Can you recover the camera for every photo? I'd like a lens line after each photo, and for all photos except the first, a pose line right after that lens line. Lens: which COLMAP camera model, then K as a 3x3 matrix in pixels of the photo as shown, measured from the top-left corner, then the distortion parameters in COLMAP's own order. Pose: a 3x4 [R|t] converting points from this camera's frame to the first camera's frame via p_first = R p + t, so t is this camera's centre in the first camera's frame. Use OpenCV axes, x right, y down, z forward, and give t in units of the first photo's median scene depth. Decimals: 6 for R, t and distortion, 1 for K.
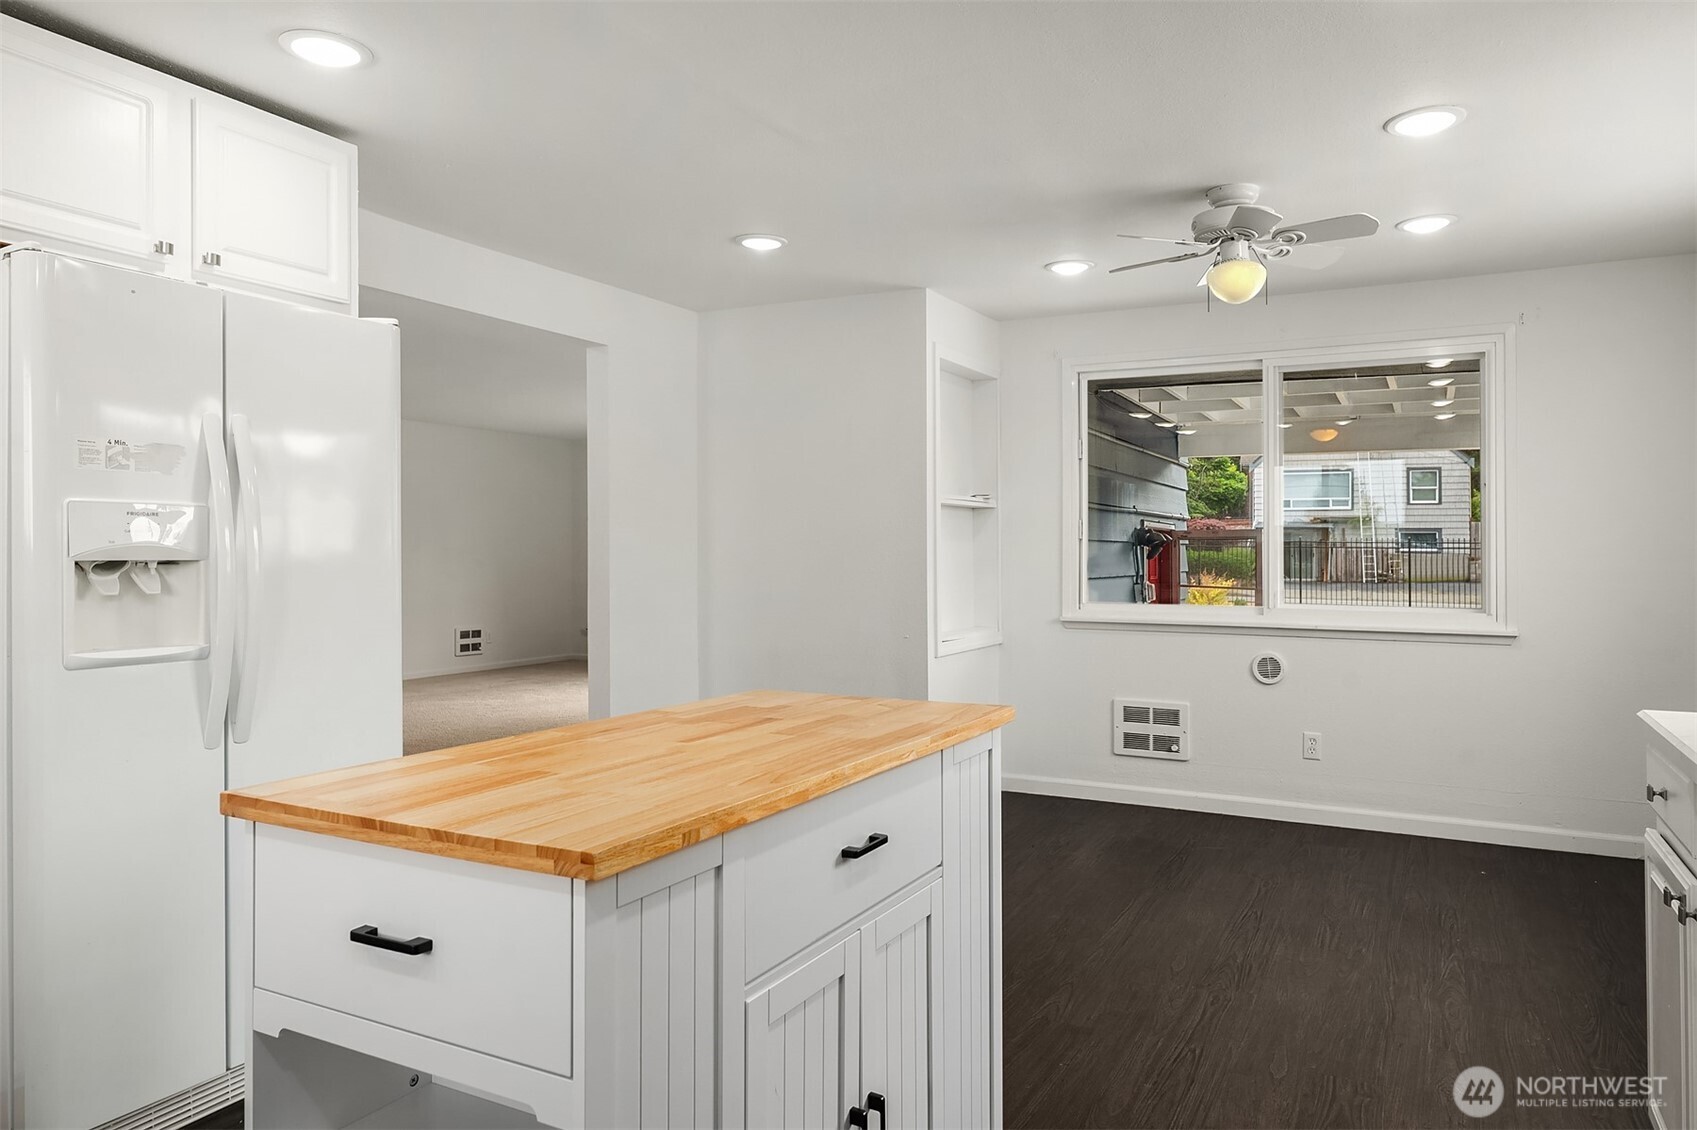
lens RADIAL K [[1108.2, 0, 849.0], [0, 1108.2, 514.5], [0, 0, 1]] dist [0.004660, 0.000887]
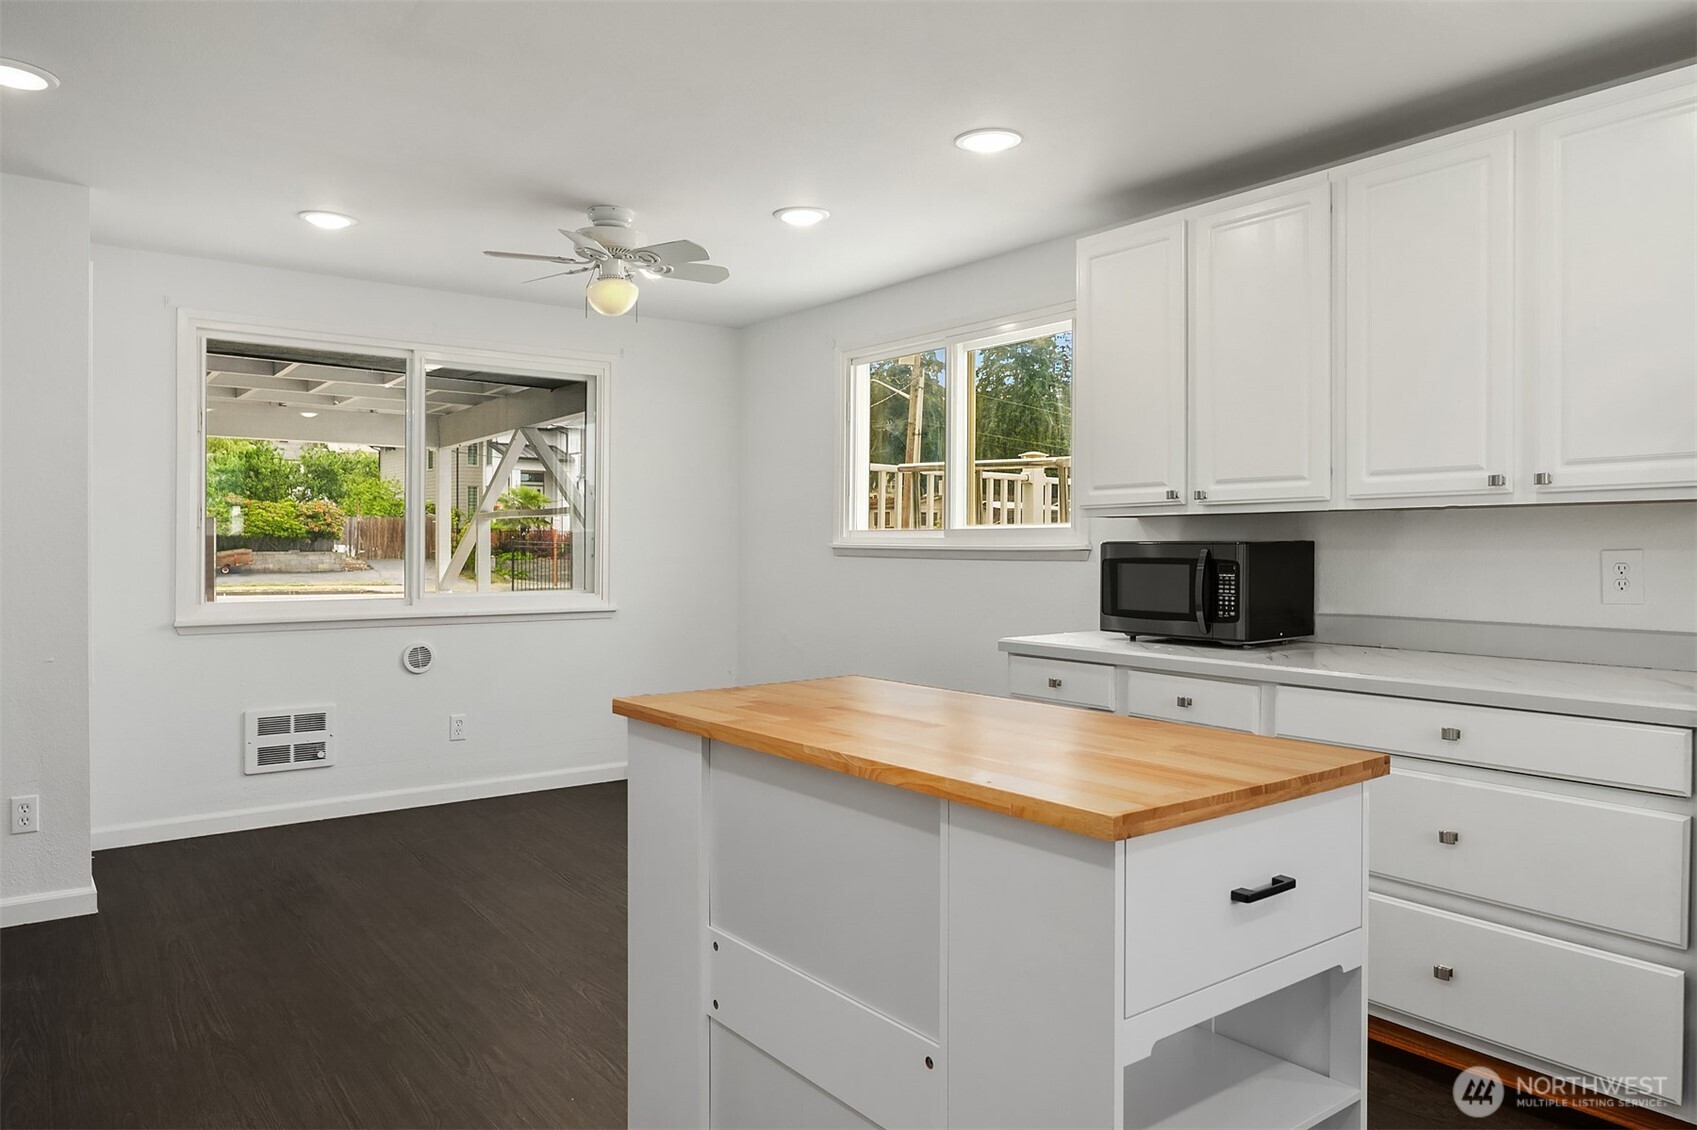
lens RADIAL K [[1139.0, 0, 846.0], [0, 1139.0, 506.5], [0, 0, 1]] dist [-0.016312, 0.001395]
pose [[0.425212, 0.027243, 0.904684, -0.381531], [-0.031037, 0.999398, -0.015507, 0.005184], [-0.904562, -0.021484, 0.425801, 0.206299]]
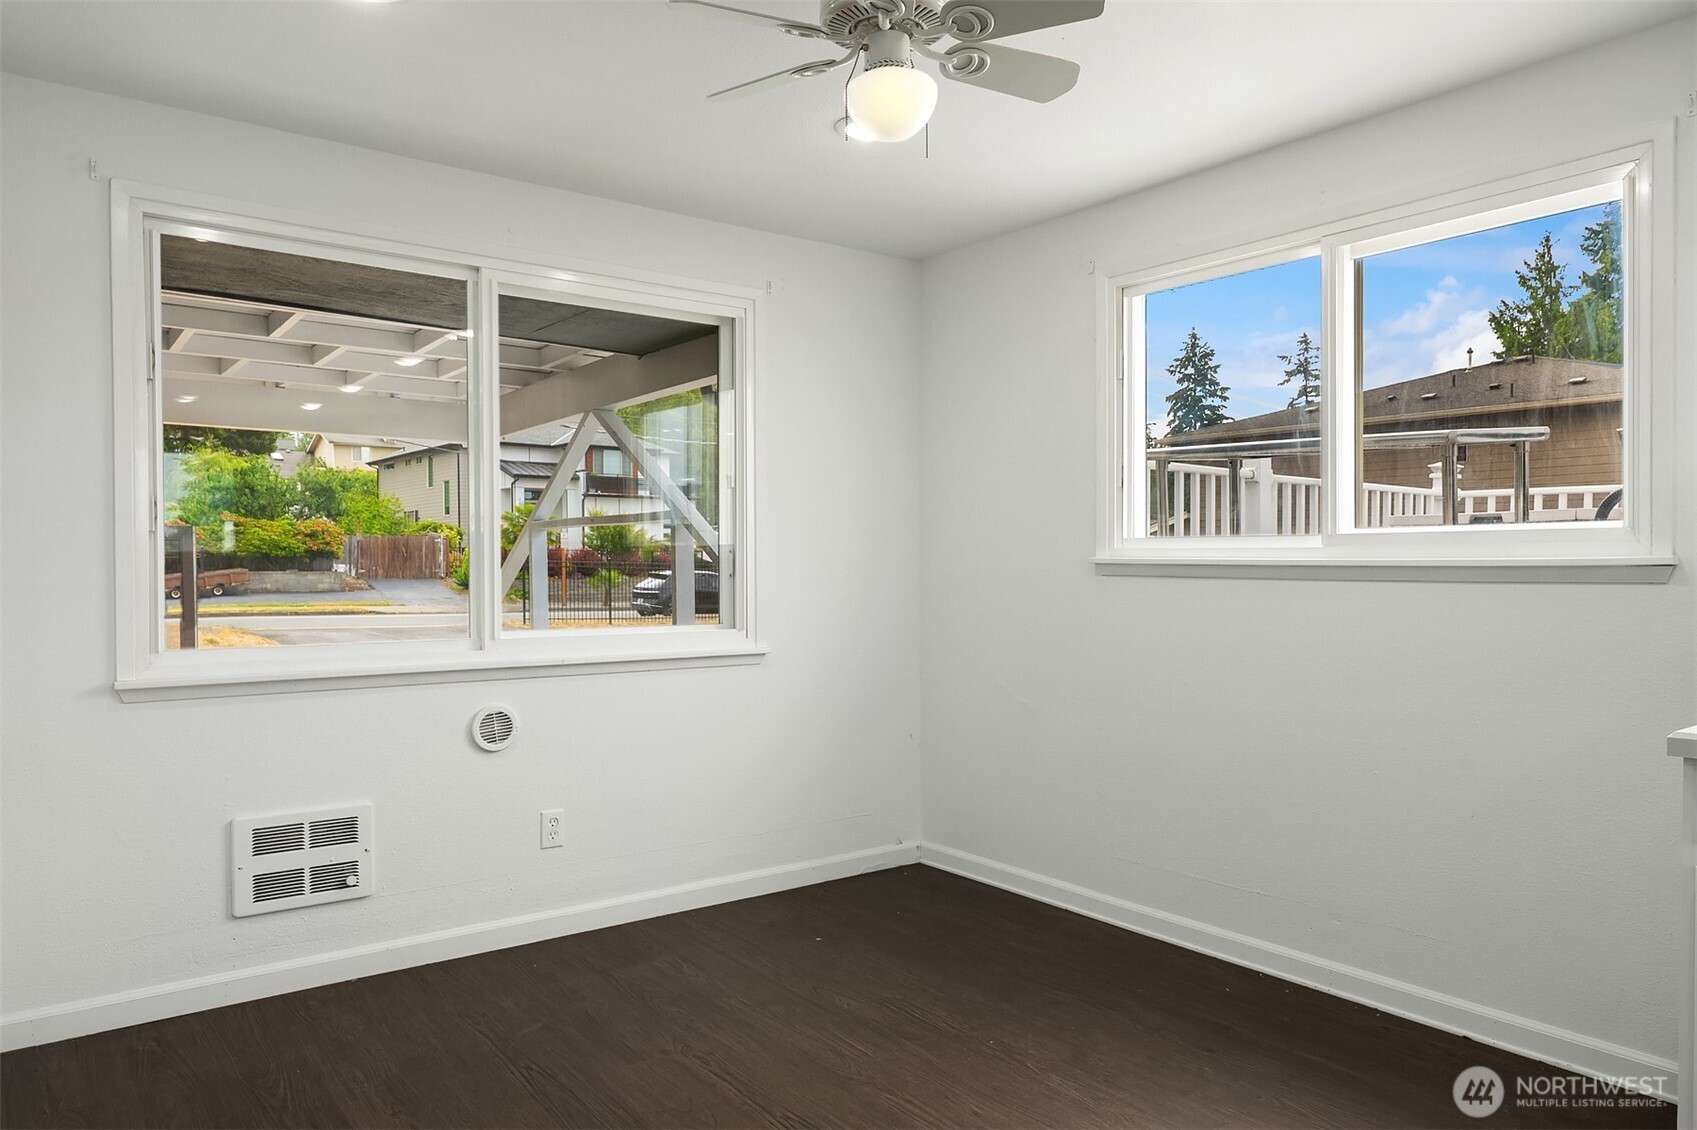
lens RADIAL K [[1114.5, 0, 848.5], [0, 1114.5, 565.0], [0, 0, 1]] dist [-0.004128, -0.000076]
pose [[0.414627, -0.003959, 0.909983, -0.144489], [-0.030952, 0.999351, 0.018451, 0.019771], [-0.909465, -0.035816, 0.414235, 0.510306]]
